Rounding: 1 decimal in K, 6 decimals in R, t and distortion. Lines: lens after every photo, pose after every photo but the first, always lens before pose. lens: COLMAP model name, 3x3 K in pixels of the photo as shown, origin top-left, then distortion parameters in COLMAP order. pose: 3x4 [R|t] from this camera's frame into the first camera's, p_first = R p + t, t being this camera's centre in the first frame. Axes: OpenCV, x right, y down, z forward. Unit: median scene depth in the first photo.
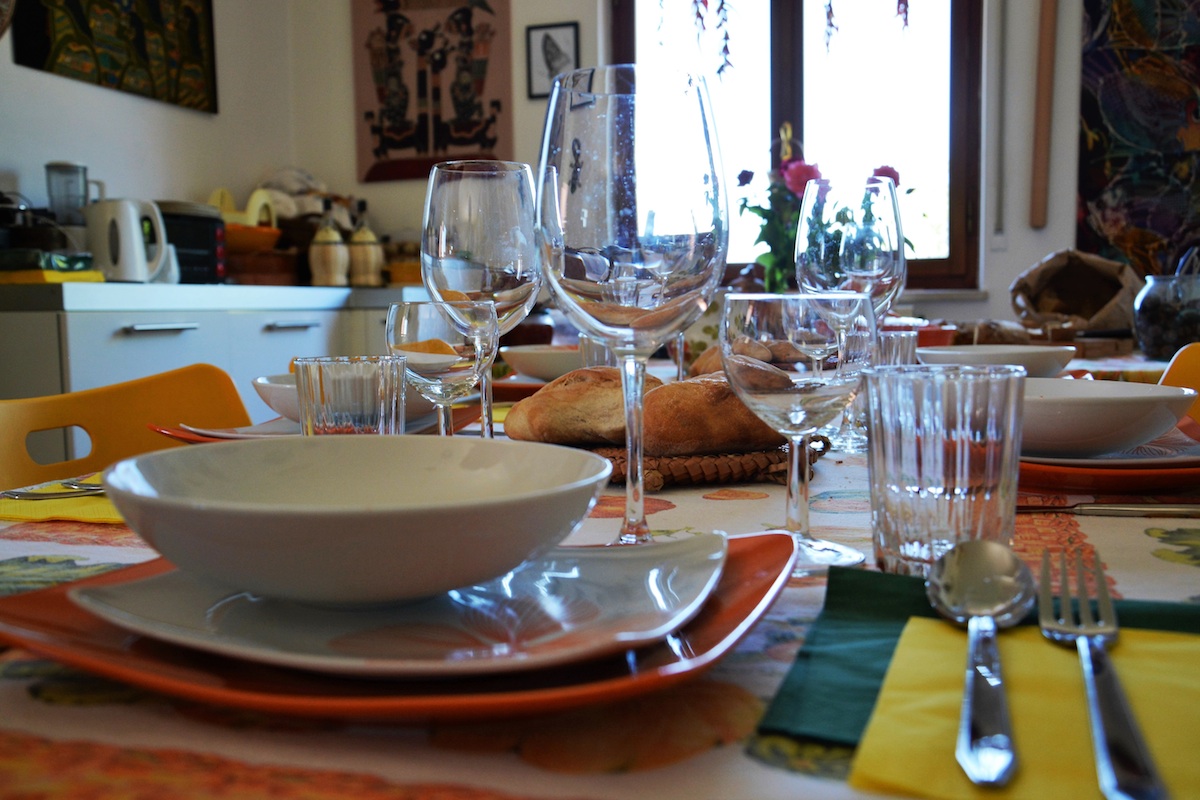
lens RADIAL K [[1126.9, 0, 599.9], [0, 1126.9, 403.7], [0, 0, 1]] dist [-0.102825, 0.208017]
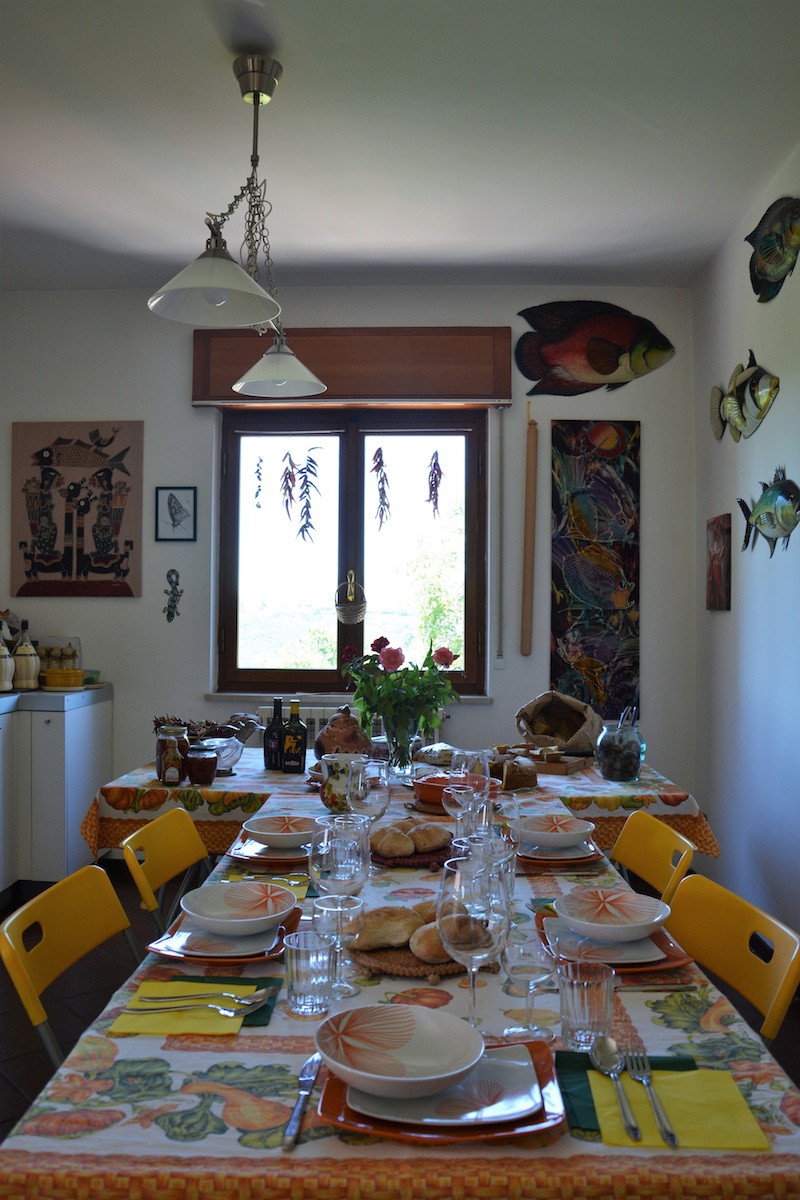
lens RADIAL K [[979.0, 0, 402.9], [0, 979.0, 595.7], [0, 0, 1]] dist [-0.142578, 0.128723]
pose [[0.960406, 0.025101, 0.277469, -0.116130], [0.005586, 0.993998, -0.109256, -0.099177], [-0.278547, 0.106480, 0.954502, -0.177889]]
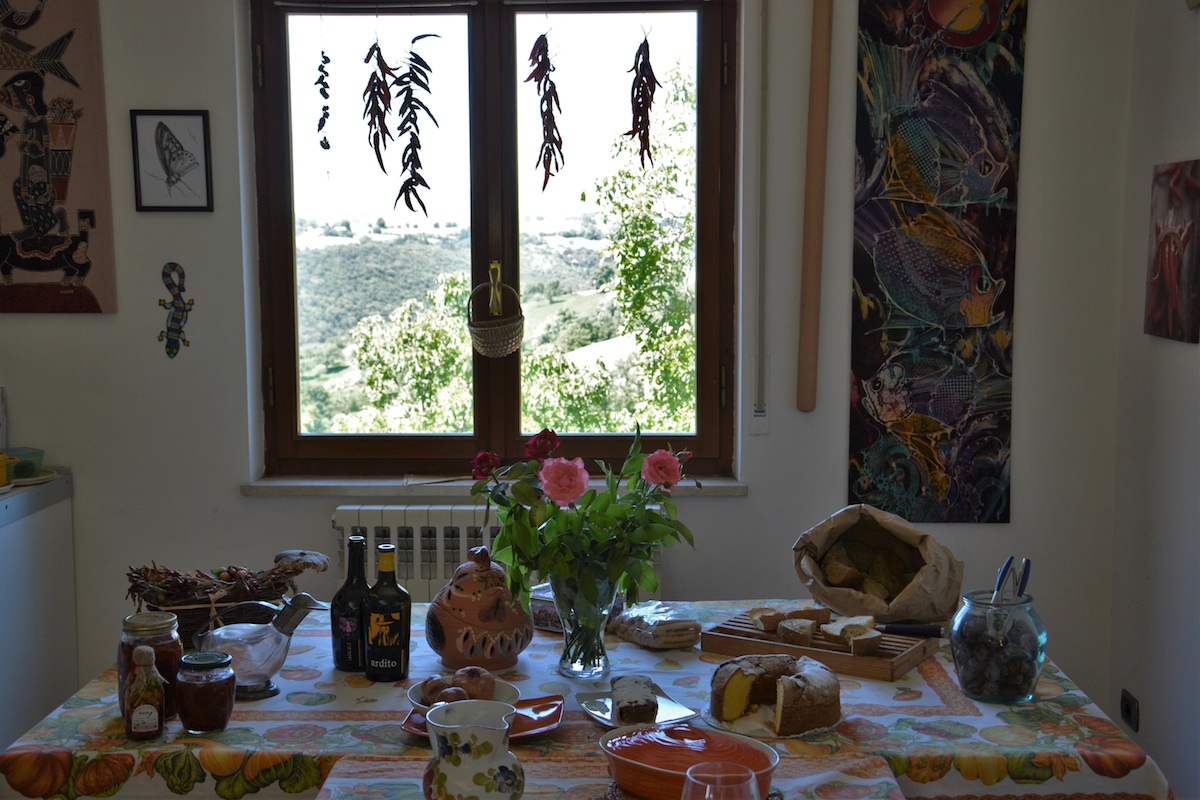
lens RADIAL K [[1491.6, 0, 597.1], [0, 1491.6, 405.2], [0, 0, 1]] dist [0.043474, 0.374410]
pose [[0.960278, -0.022930, 0.278100, -0.060728], [0.017757, 0.999620, 0.021108, -0.192021], [-0.278478, -0.015331, 0.960320, -0.011701]]
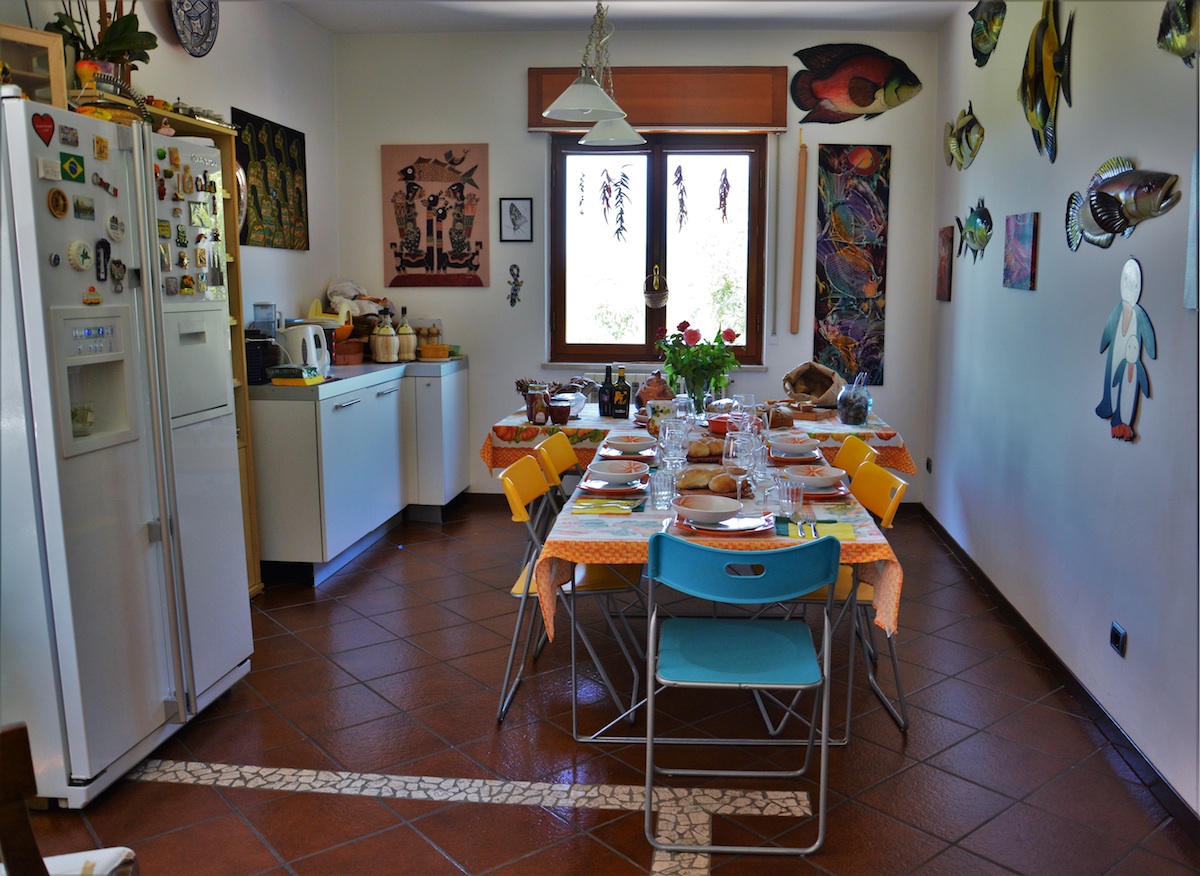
lens RADIAL K [[1025.6, 0, 658.0], [0, 1025.6, 439.4], [0, 0, 1]] dist [-0.136243, 0.065593]
pose [[0.968208, -0.015875, 0.249641, -0.253278], [0.001072, 0.998238, 0.059321, -0.085715], [-0.250143, -0.057168, 0.966520, -0.595637]]
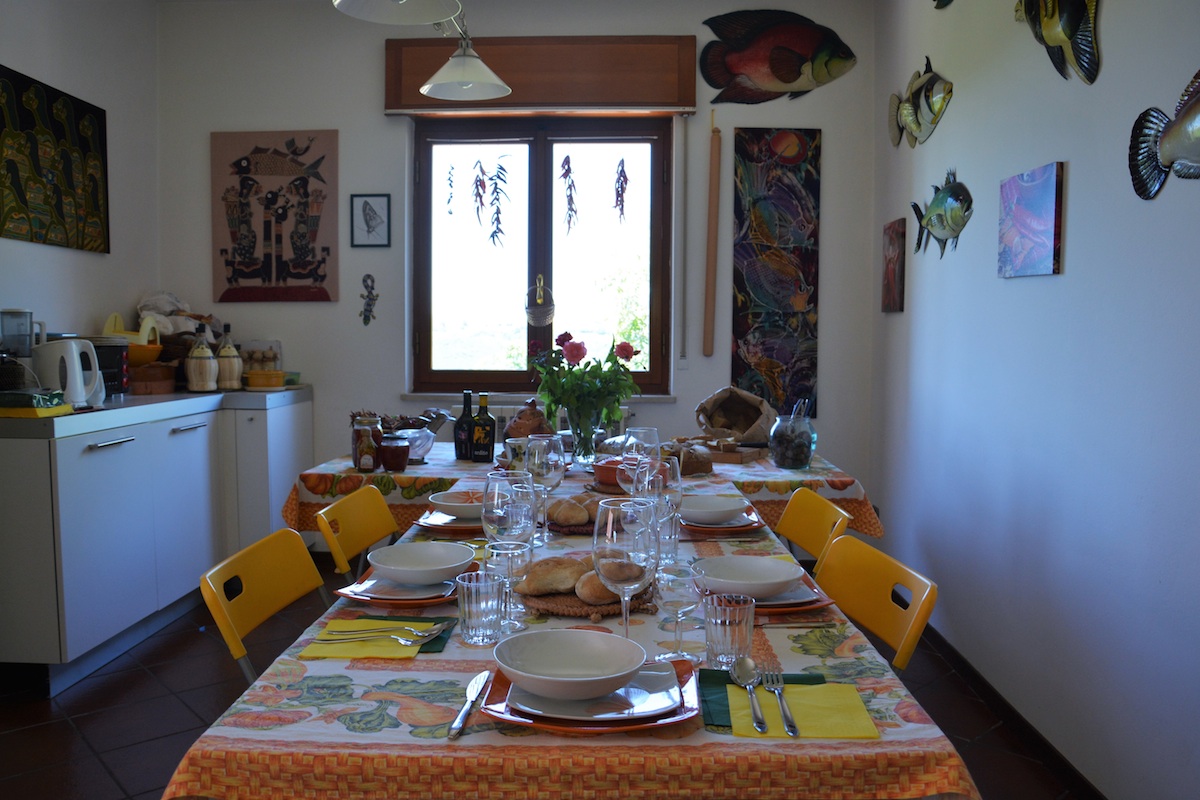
lens RADIAL K [[954.6, 0, 600.0], [0, 954.6, 400.0], [0, 0, 1]] dist [-0.153283, 0.127387]
pose [[0.960619, -0.000284, 0.277870, -0.107099], [0.006134, 0.999777, -0.020187, -0.074792], [-0.277803, 0.021096, 0.960406, -0.199291]]
